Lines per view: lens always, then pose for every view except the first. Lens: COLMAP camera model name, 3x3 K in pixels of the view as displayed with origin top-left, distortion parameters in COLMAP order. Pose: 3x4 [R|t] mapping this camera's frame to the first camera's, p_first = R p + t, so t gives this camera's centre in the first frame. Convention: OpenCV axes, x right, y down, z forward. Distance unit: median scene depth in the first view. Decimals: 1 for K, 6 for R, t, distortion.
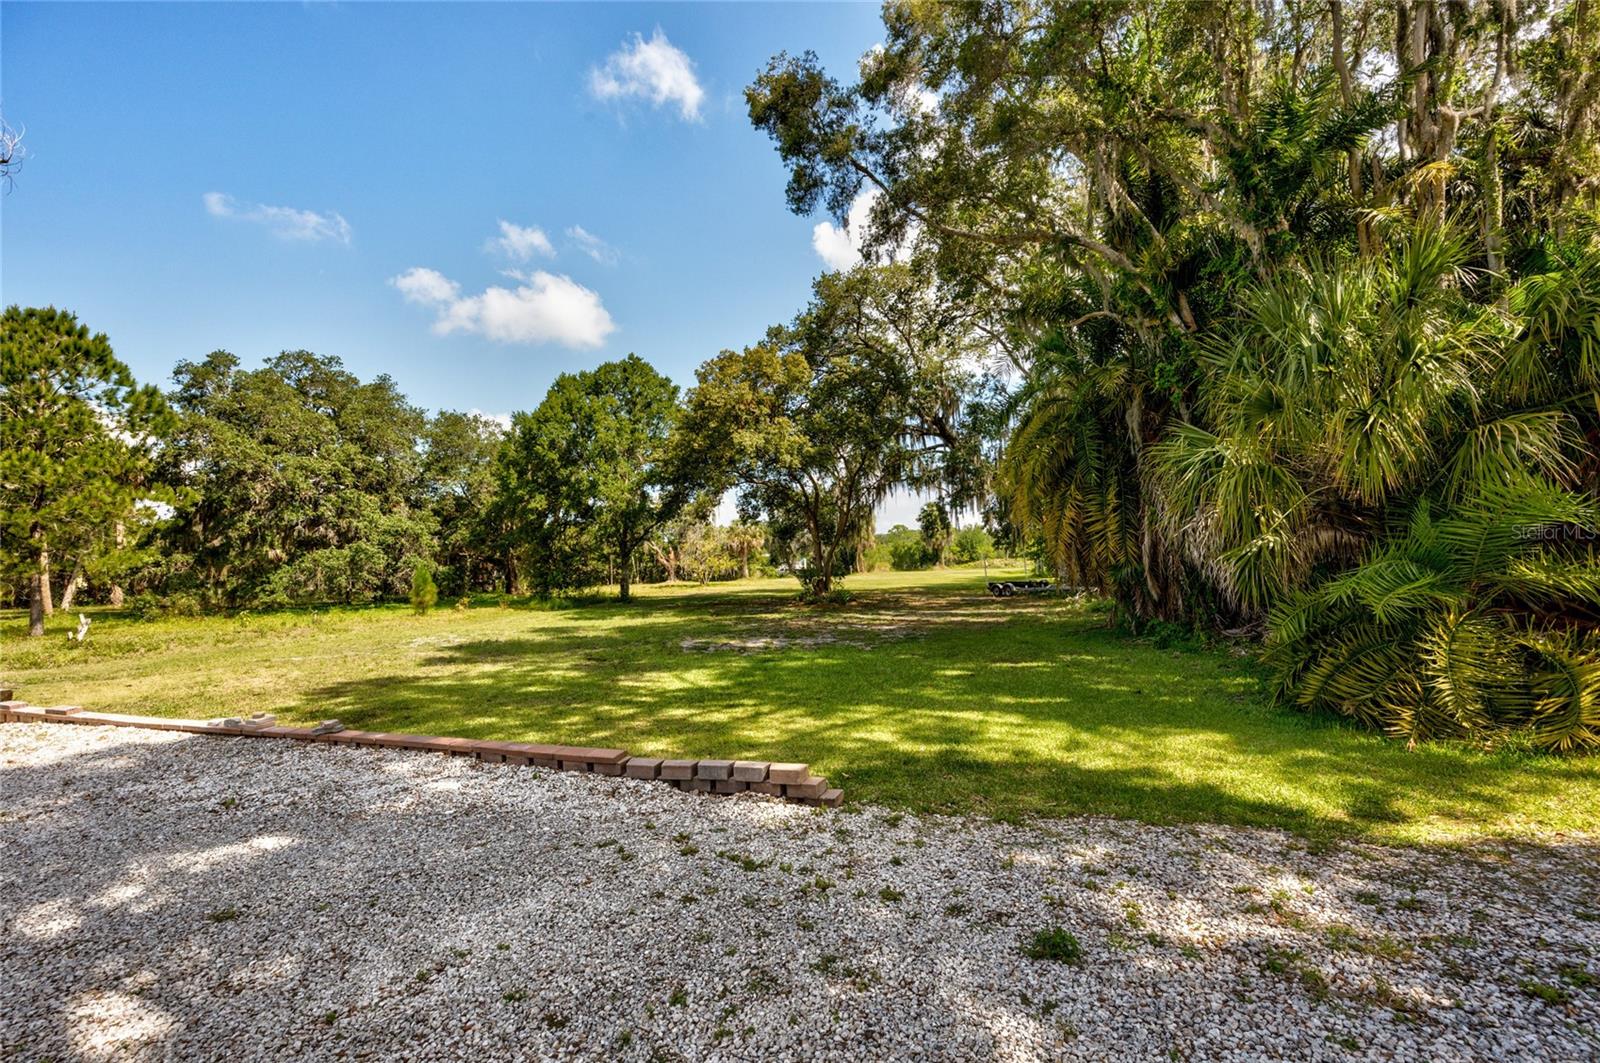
lens RADIAL K [[644.8, 0, 803.0], [0, 644.8, 533.3], [0, 0, 1]] dist [-0.001910, -0.000006]
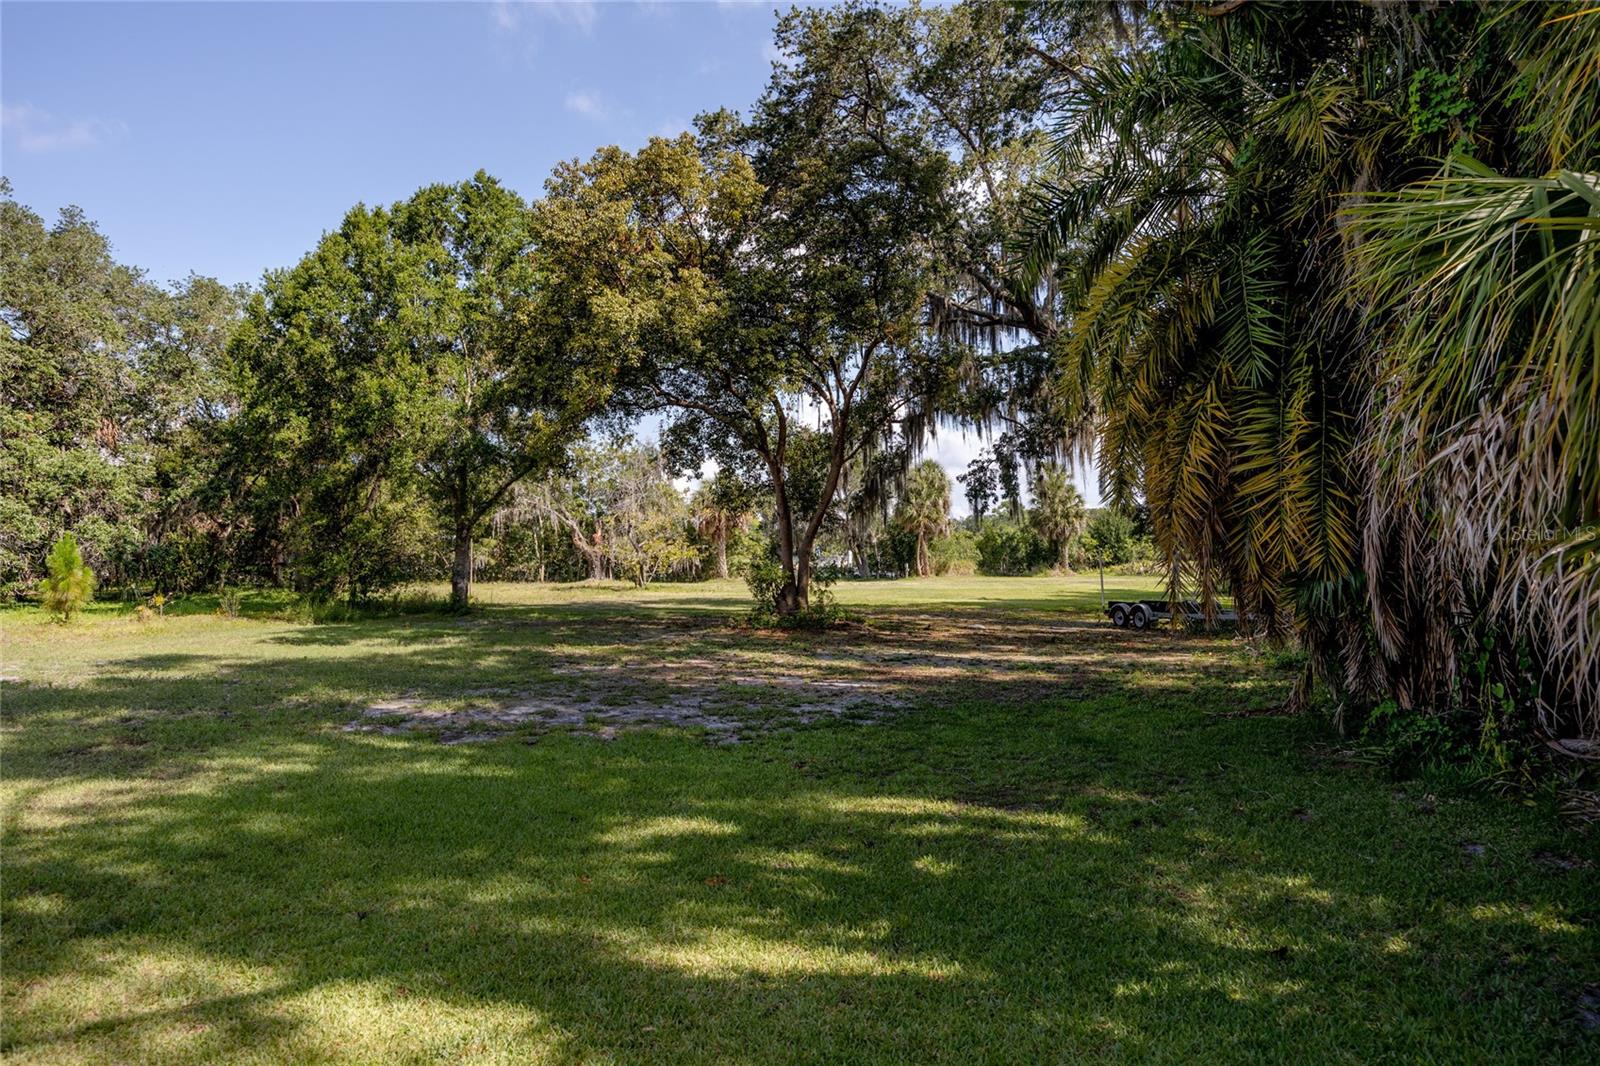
lens RADIAL K [[1037.2, 0, 798.2], [0, 1037.2, 530.3], [0, 0, 1]] dist [0.010182, 0.000658]
pose [[0.997999, 0.031001, -0.055107, 0.075453], [-0.029884, 0.999333, 0.020982, 0.006599], [0.055720, -0.019293, 0.998260, 0.116149]]
